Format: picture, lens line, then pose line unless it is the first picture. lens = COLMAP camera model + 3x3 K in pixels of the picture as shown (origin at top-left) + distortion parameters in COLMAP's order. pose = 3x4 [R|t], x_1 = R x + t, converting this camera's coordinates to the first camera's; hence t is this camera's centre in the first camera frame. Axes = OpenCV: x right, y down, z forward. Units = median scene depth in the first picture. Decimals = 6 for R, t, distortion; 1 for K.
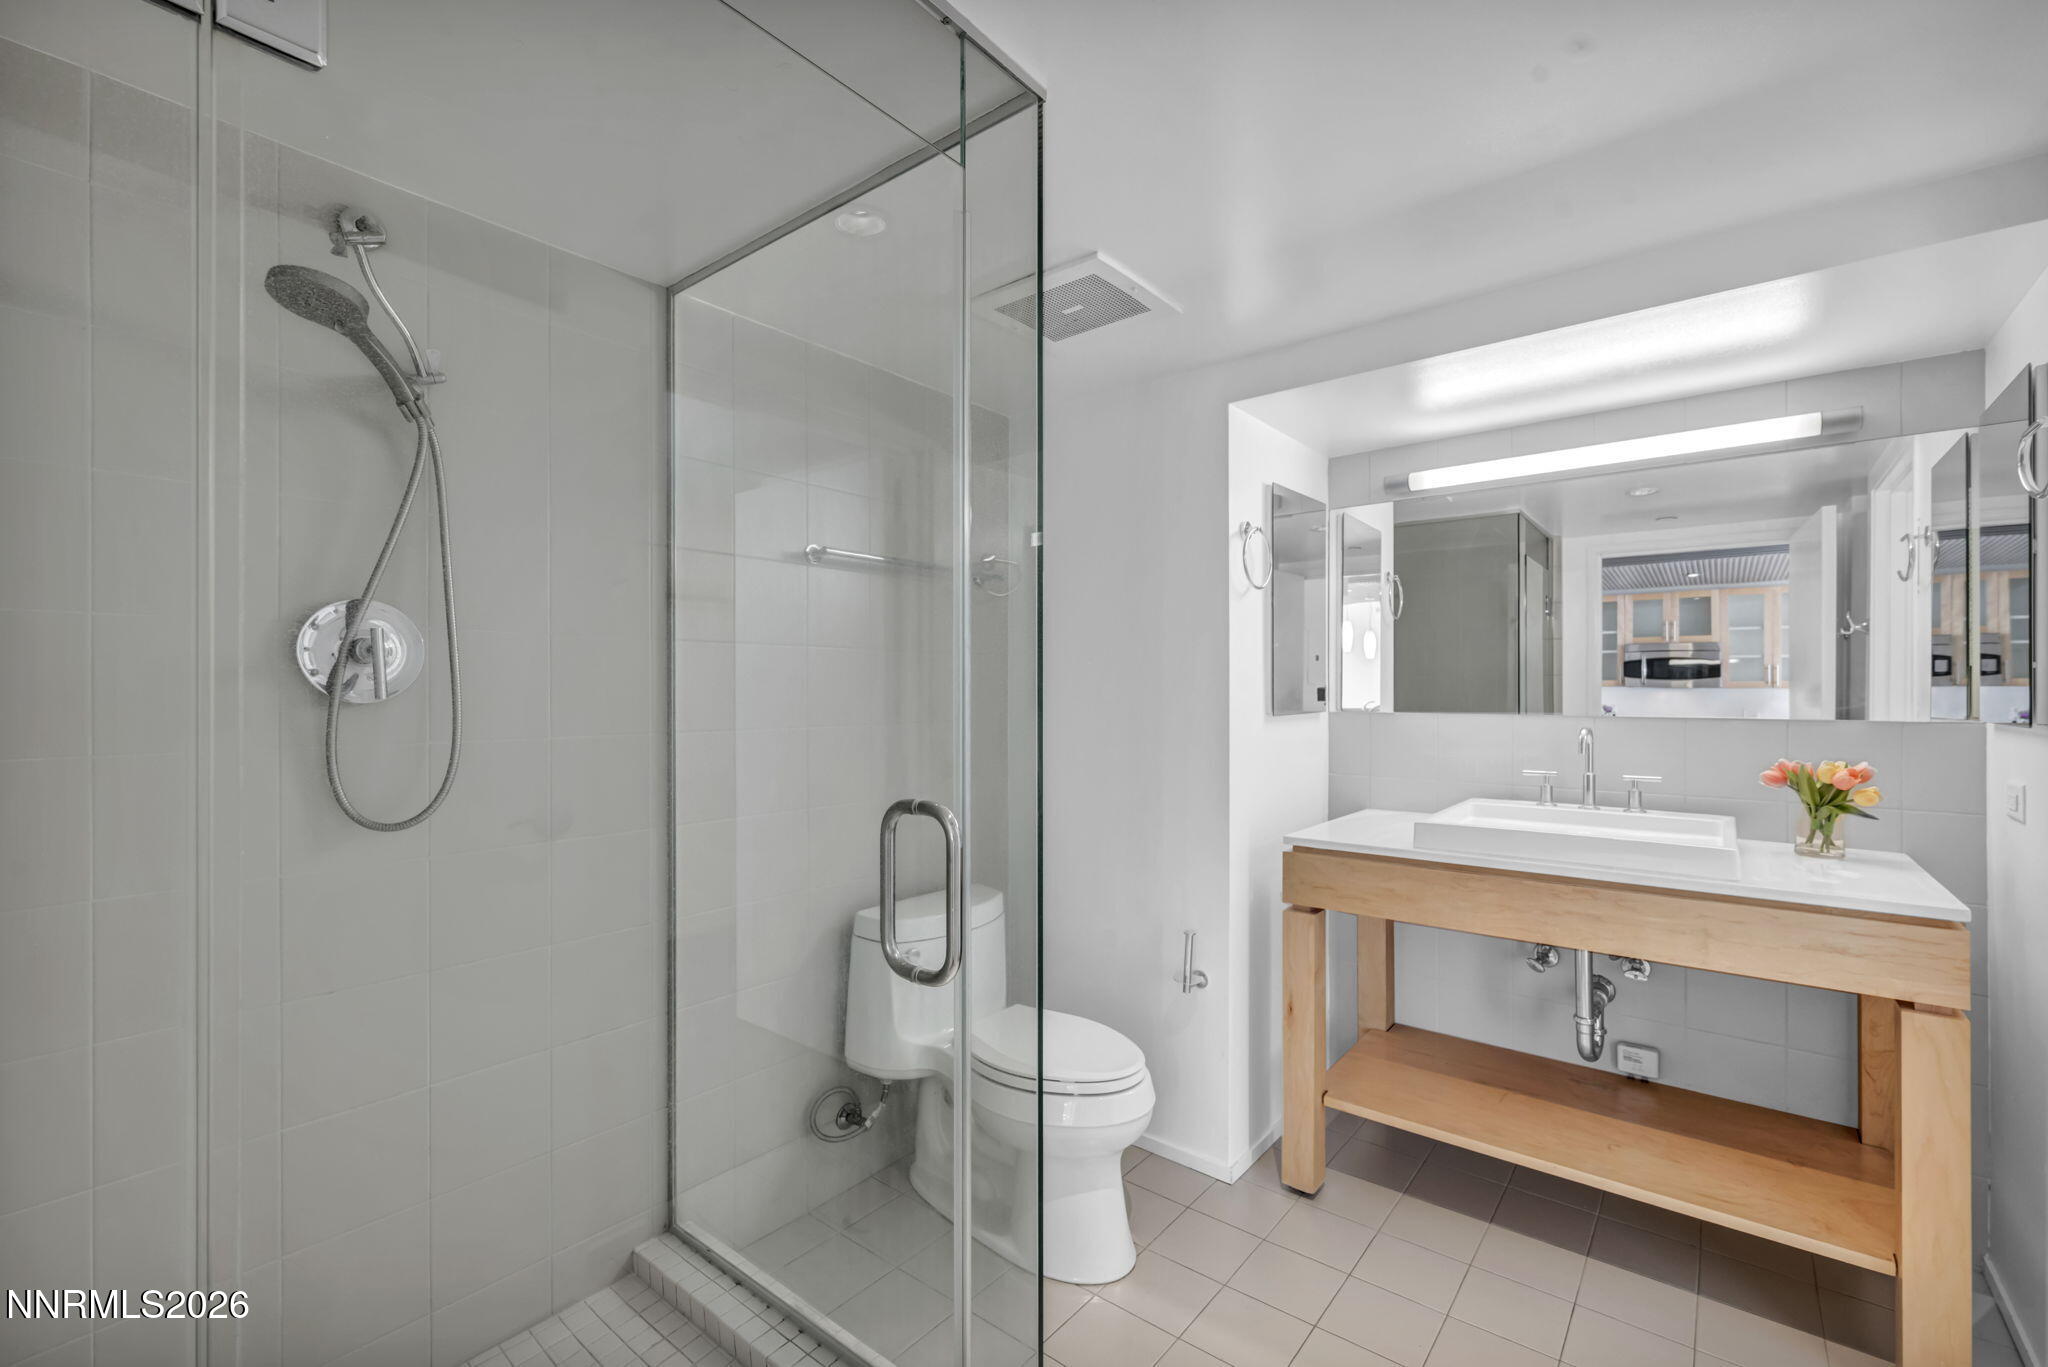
lens RADIAL K [[870.7, 0, 1040.4], [0, 870.7, 683.6], [0, 0, 1]] dist [-0.002543, -0.000013]
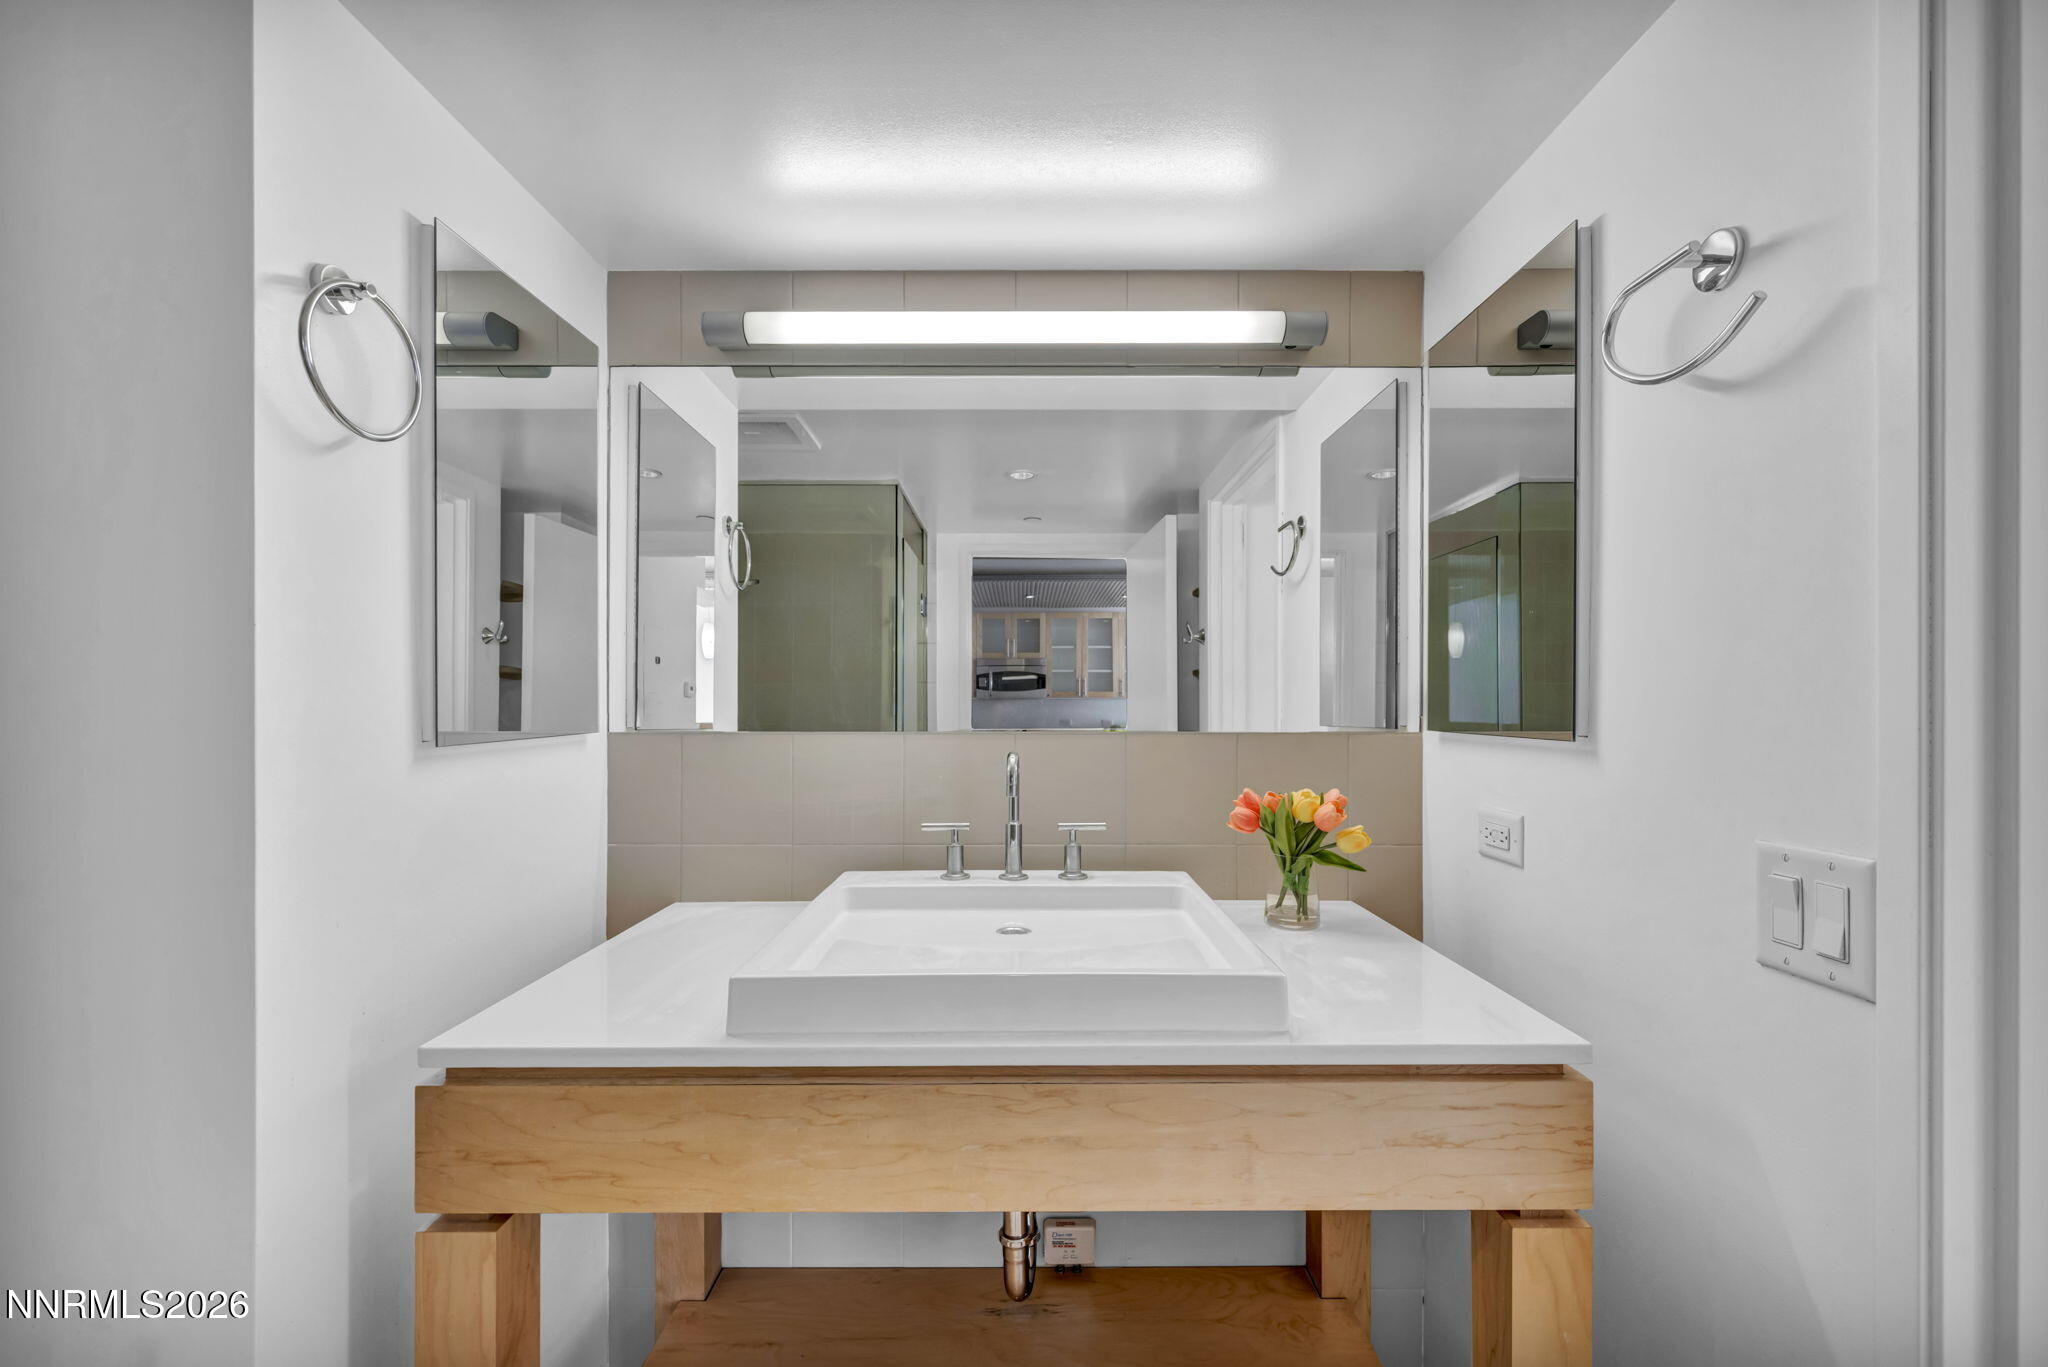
lens RADIAL K [[857.2, 0, 1019.6], [0, 857.2, 701.3], [0, 0, 1]] dist [0.000297, -0.000042]
pose [[0.789207, 0.000287, 0.614127, 0.232513], [-0.002898, 0.999990, 0.003257, 0.011420], [-0.614120, -0.004350, 0.789201, 0.469966]]
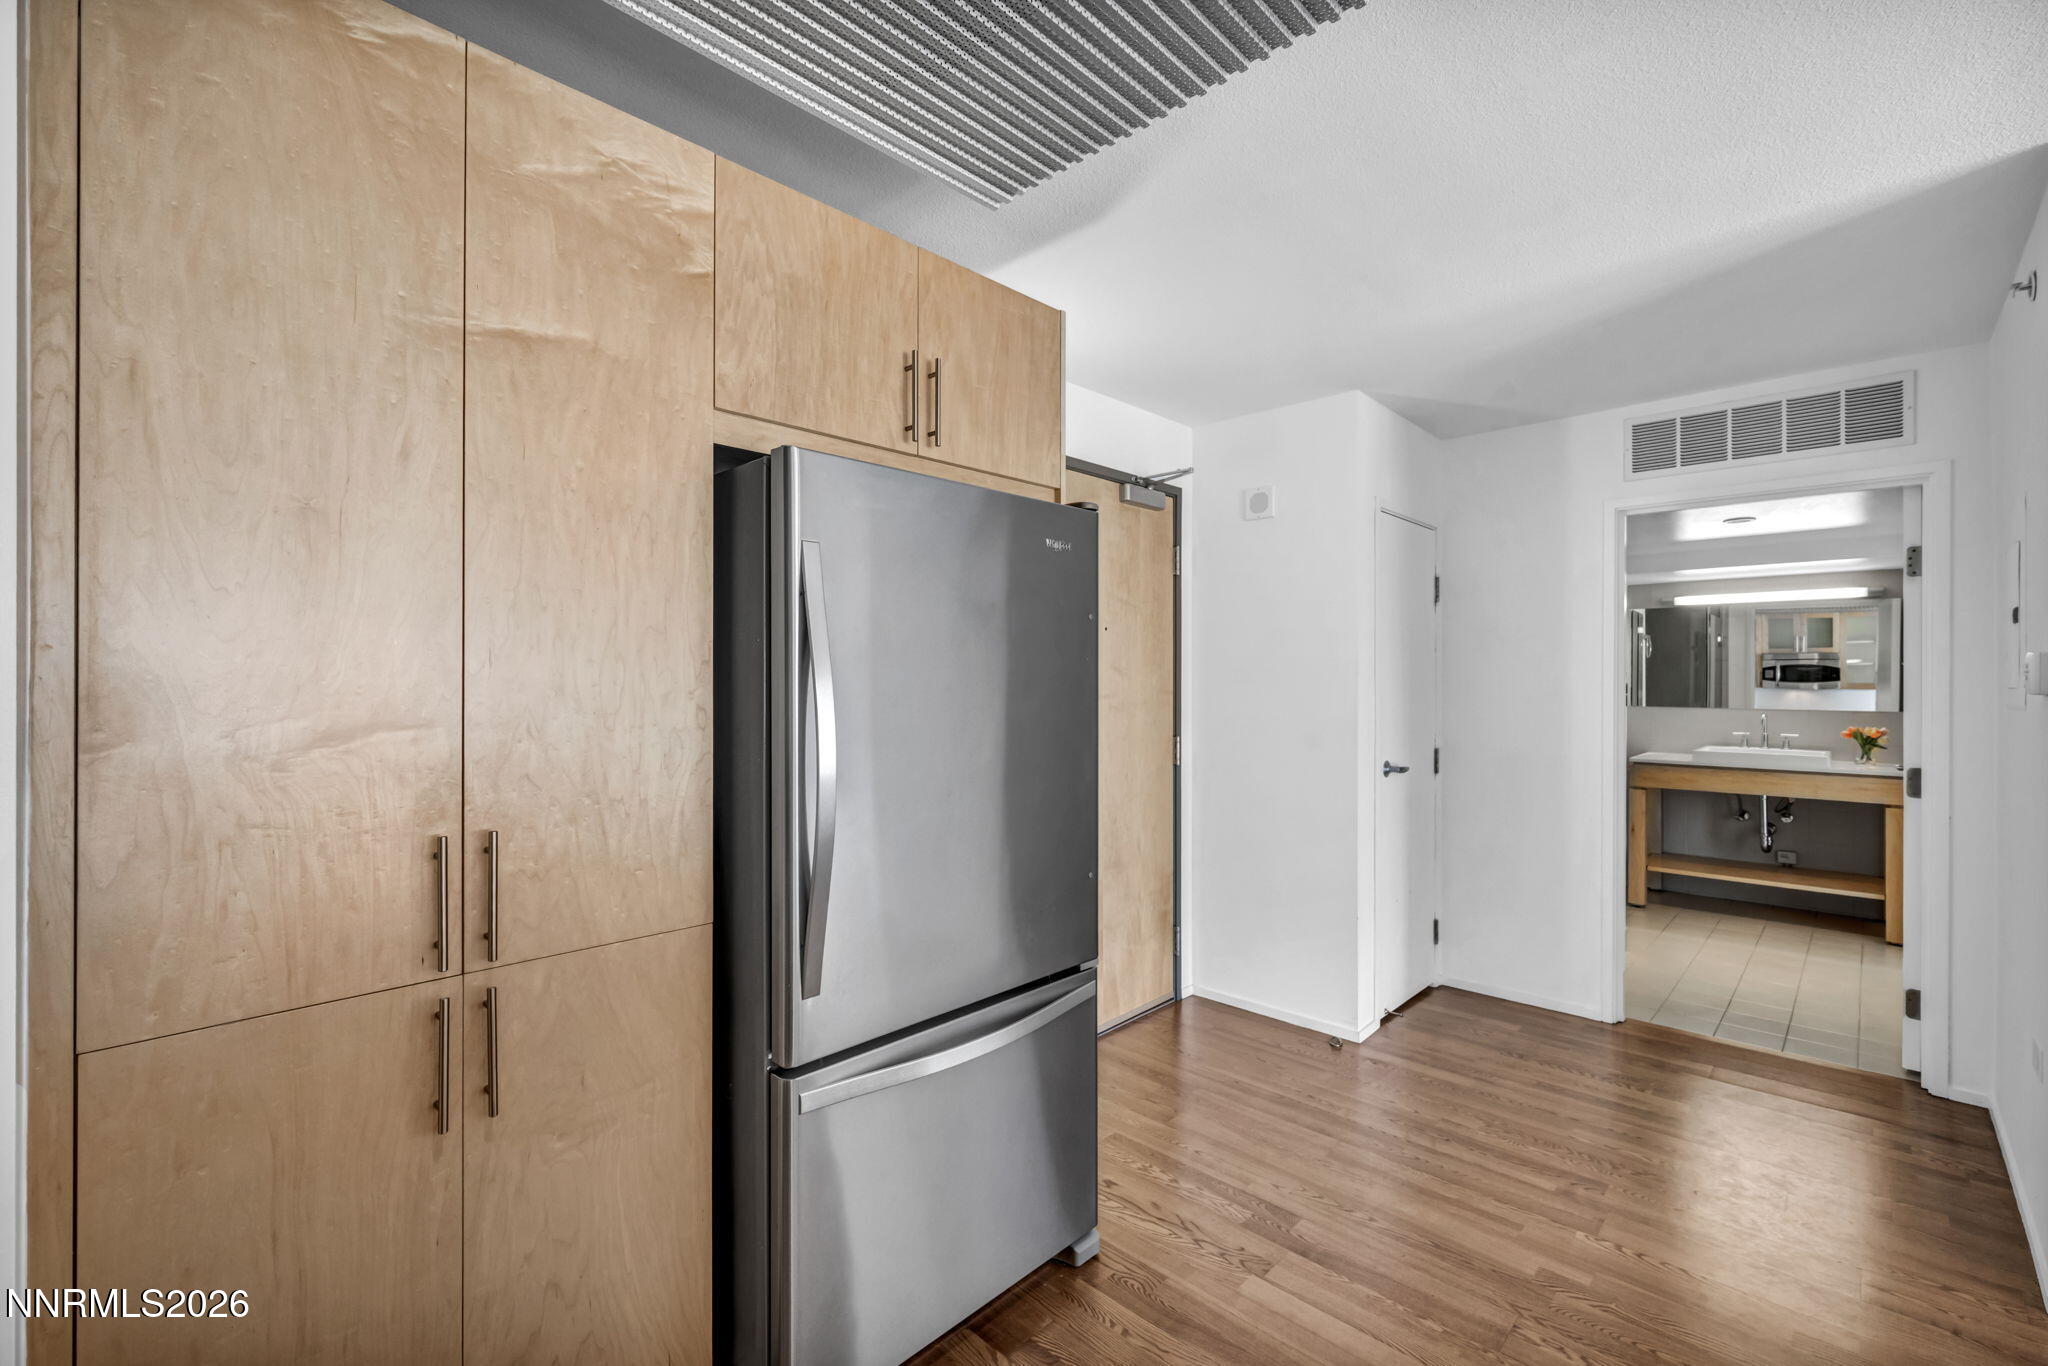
lens RADIAL K [[870.7, 0, 1040.4], [0, 870.7, 683.1], [0, 0, 1]] dist [-0.002543, -0.000013]
pose [[0.996003, -0.002156, -0.089296, -1.028389], [0.002861, 0.999966, 0.007770, -0.053933], [0.089277, -0.007994, 0.995975, -1.402089]]
